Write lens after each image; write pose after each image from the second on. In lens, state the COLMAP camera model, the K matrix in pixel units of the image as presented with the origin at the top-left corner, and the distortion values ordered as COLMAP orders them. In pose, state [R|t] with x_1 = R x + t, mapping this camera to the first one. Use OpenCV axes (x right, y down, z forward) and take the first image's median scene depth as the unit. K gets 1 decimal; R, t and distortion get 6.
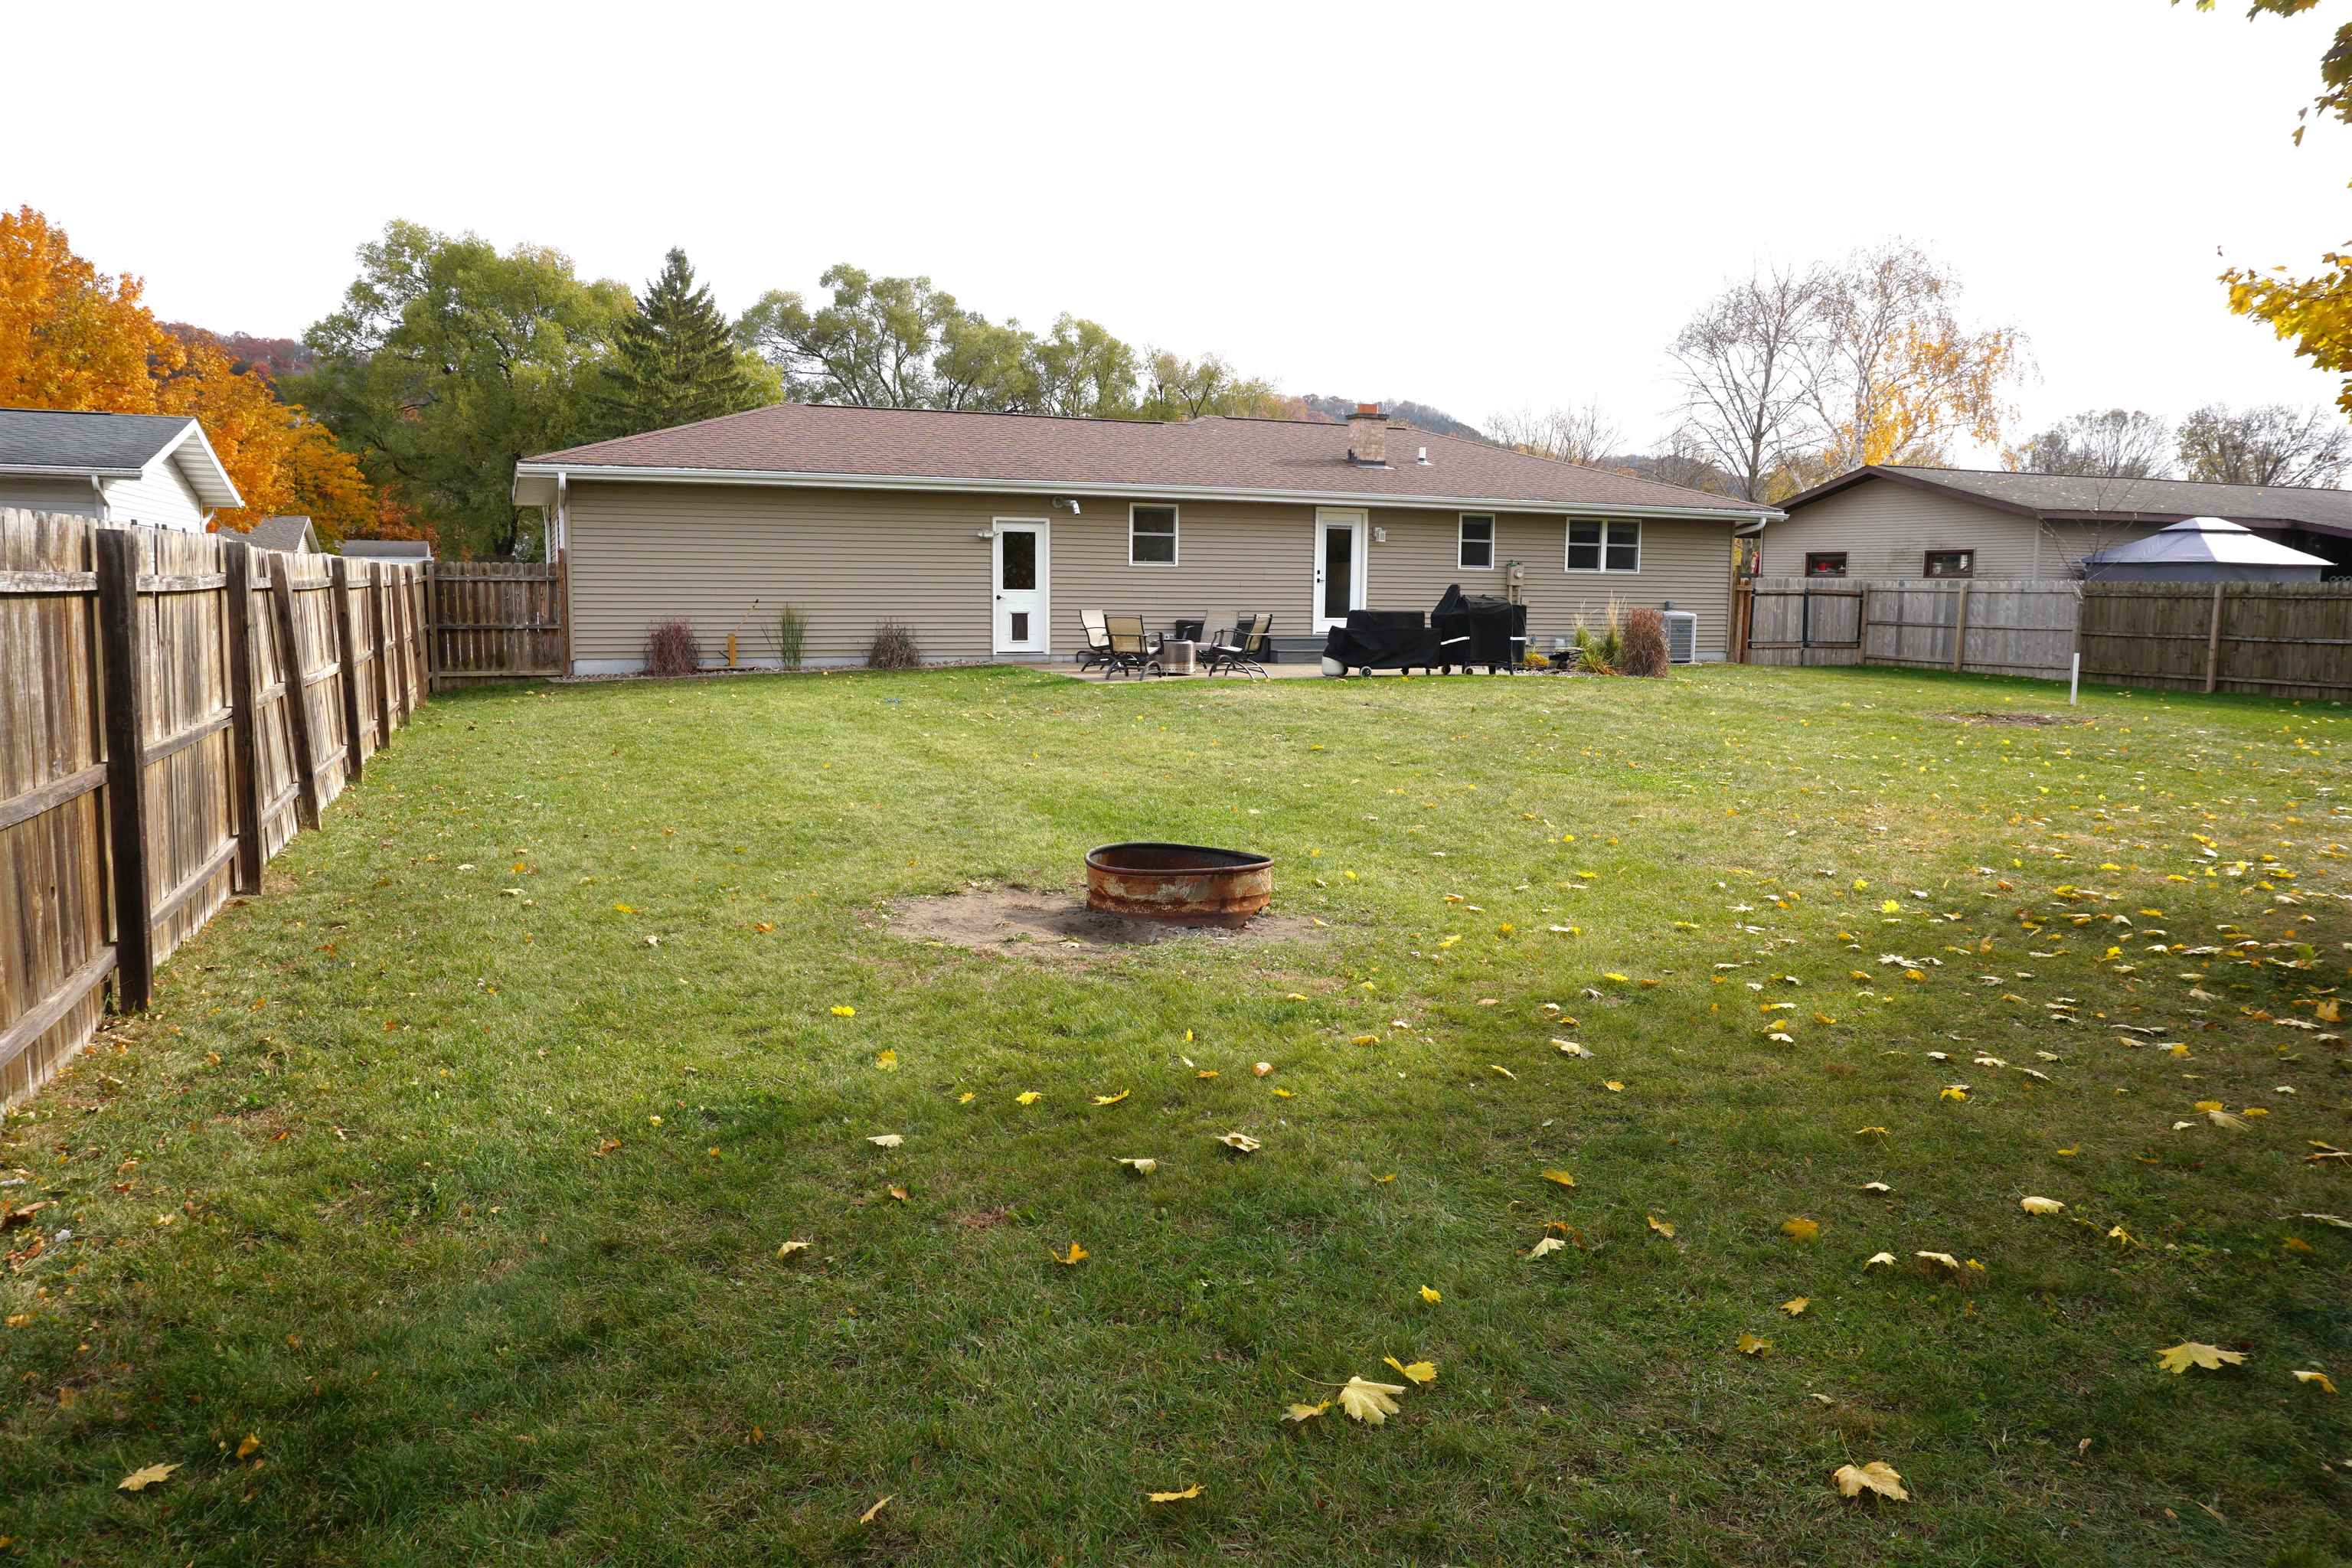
lens RADIAL K [[1626.6, 0, 1176.0], [0, 1626.6, 784.0], [0, 0, 1]] dist [-0.076550, -0.000755]
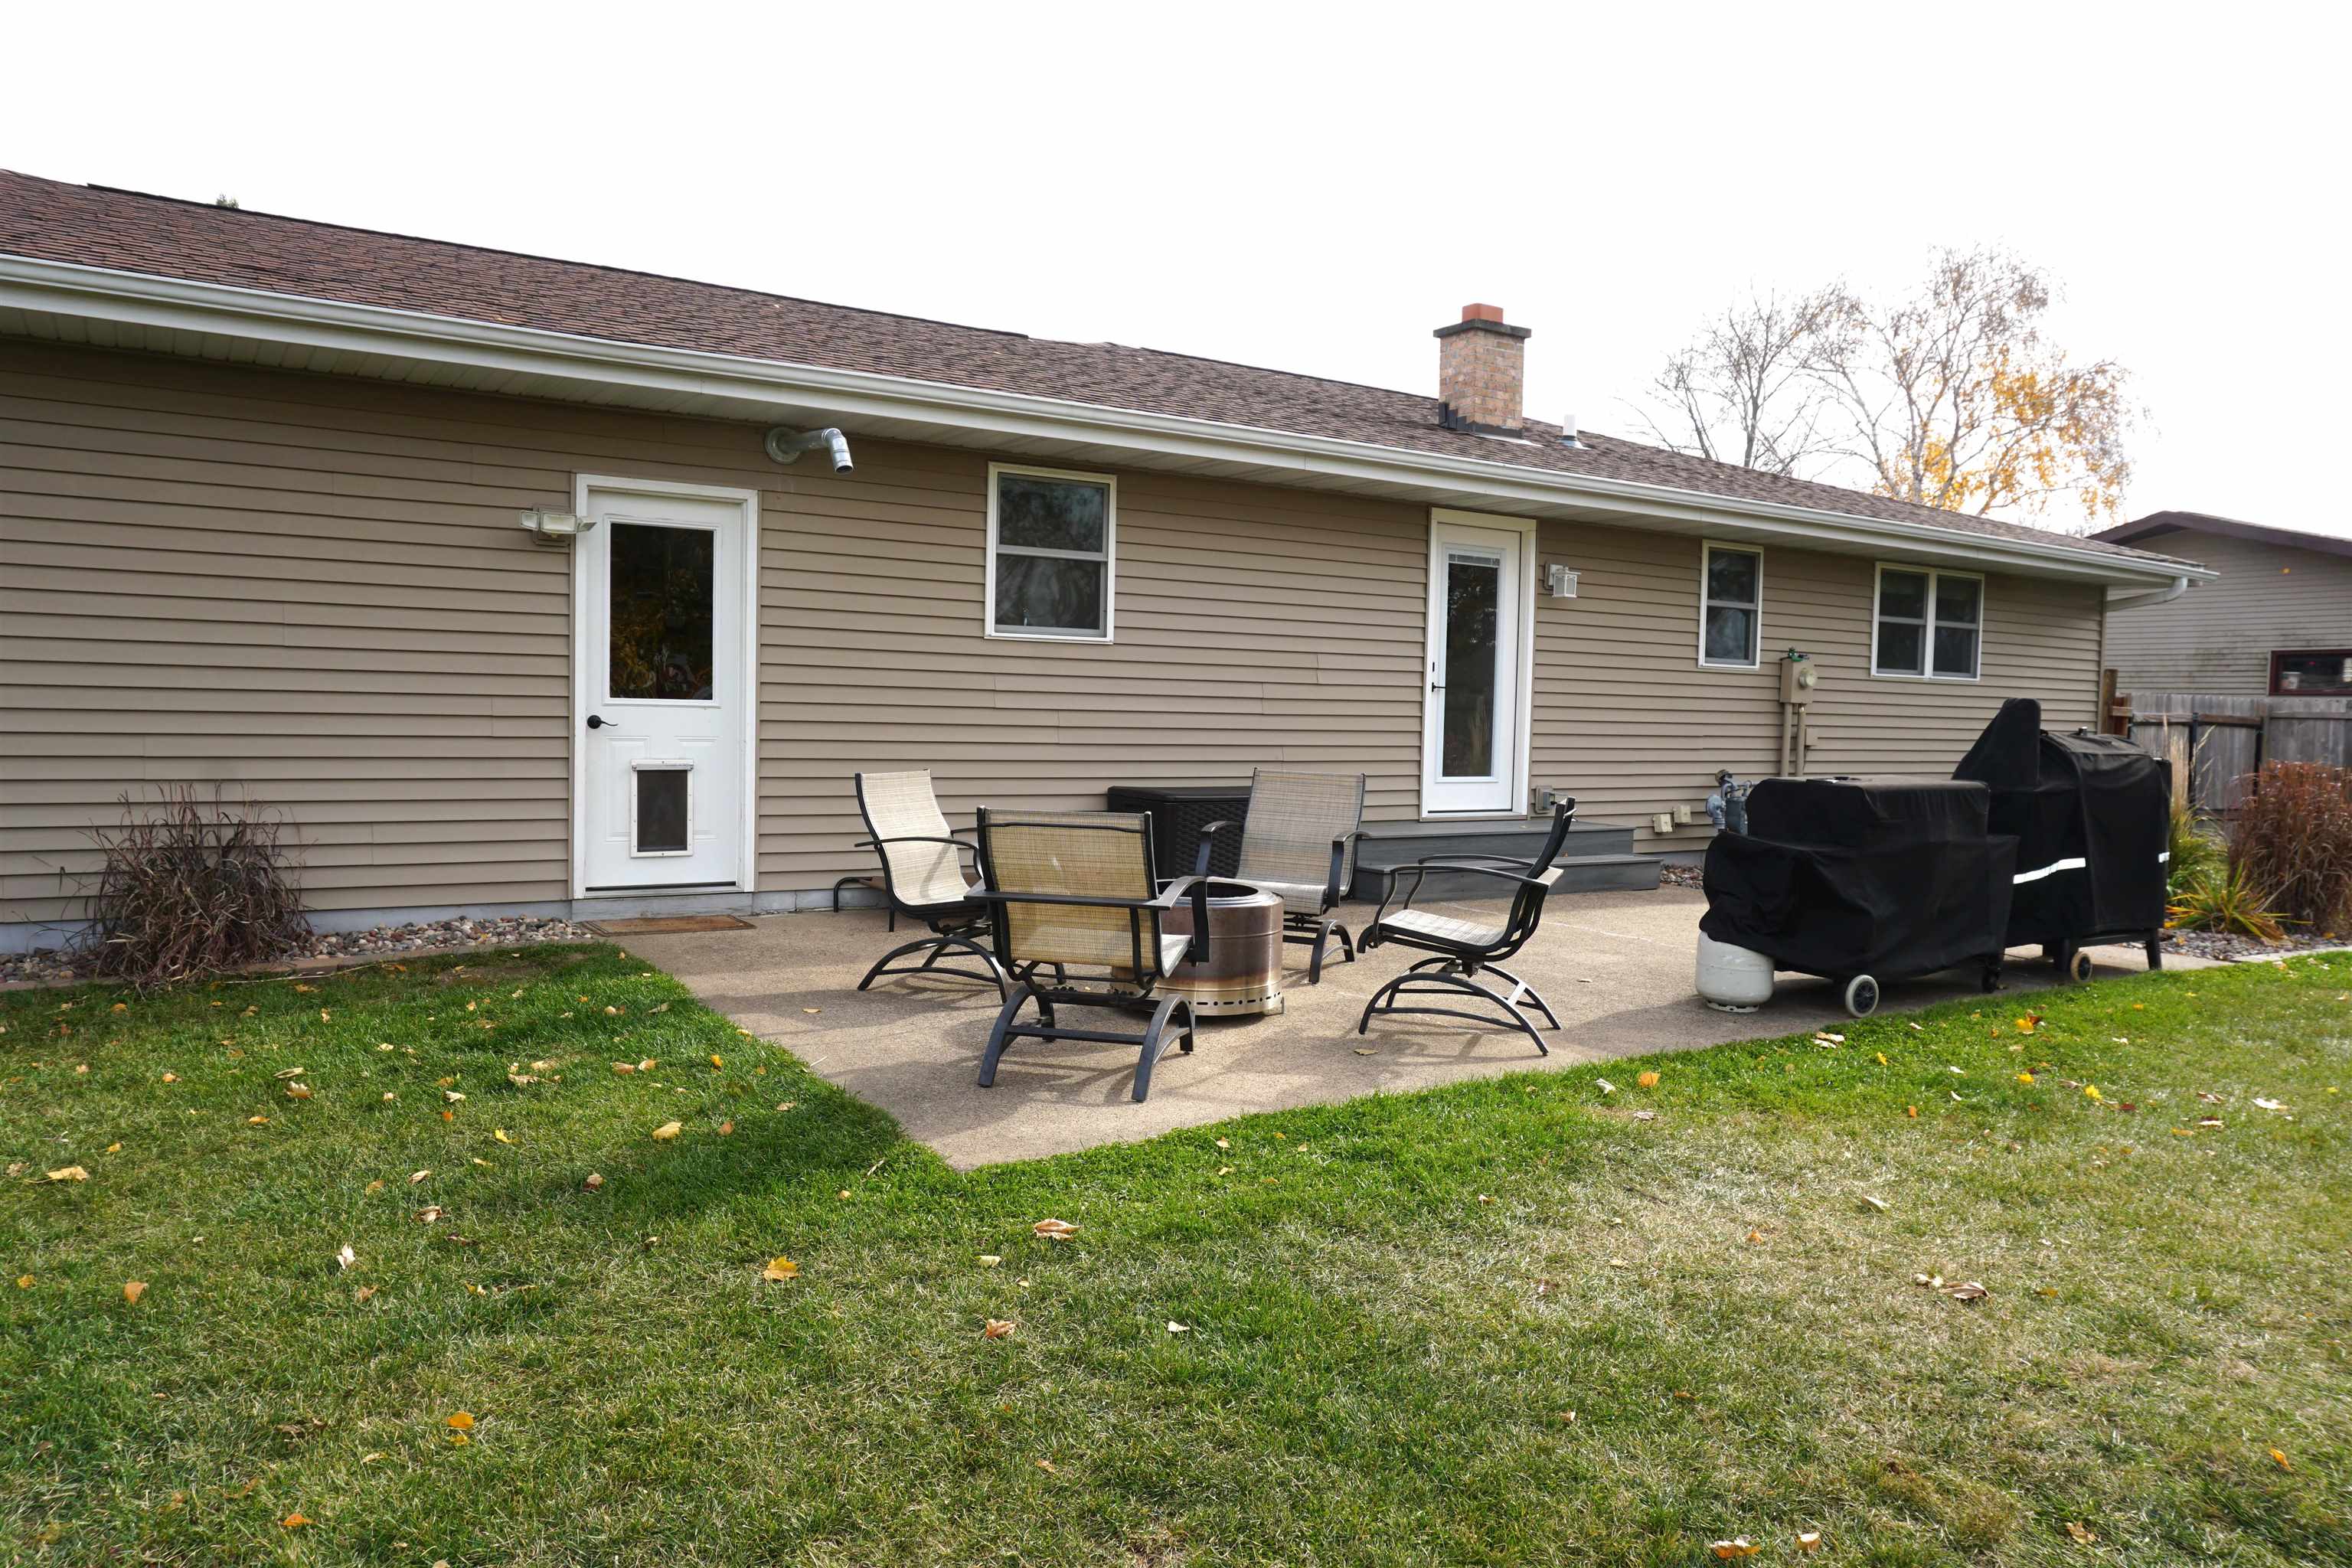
lens RADIAL K [[1579.2, 0, 1176.0], [0, 1579.2, 784.0], [0, 0, 1]] dist [-0.003152, 0.000092]
pose [[0.985569, 0.004394, 0.169215, -0.046370], [0.007486, 0.997553, -0.069506, -0.077459], [-0.169106, 0.069770, 0.983125, 0.652230]]
